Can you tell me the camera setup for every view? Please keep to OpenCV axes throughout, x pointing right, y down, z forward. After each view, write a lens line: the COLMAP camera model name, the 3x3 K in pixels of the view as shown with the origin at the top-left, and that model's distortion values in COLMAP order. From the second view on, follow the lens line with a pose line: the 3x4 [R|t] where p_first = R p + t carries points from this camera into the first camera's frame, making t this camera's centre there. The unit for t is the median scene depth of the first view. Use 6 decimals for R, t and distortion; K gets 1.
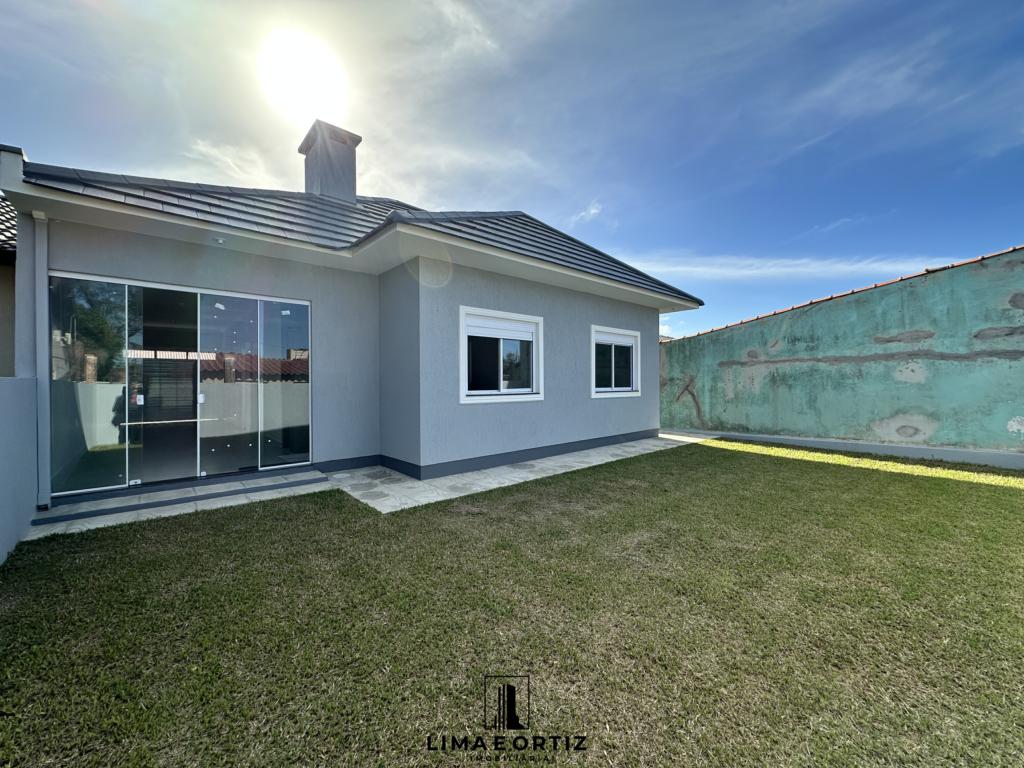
lens RADIAL K [[409.1, 0, 512.5], [0, 409.1, 382.3], [0, 0, 1]] dist [-0.004581, 0.001248]
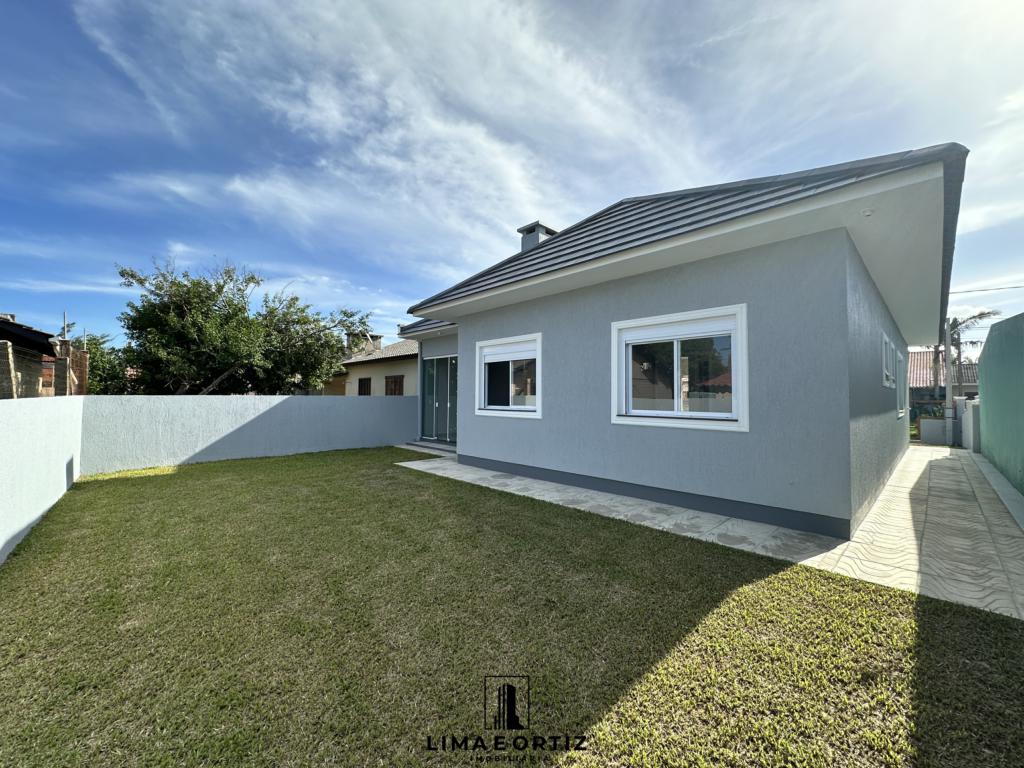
lens RADIAL K [[409.1, 0, 512.5], [0, 409.1, 382.3], [0, 0, 1]] dist [-0.004581, 0.001248]
pose [[0.045182, -0.037264, -0.998284, 1.043639], [-0.018897, 0.999093, -0.038149, -0.003781], [0.998800, 0.020588, 0.044436, 0.905450]]
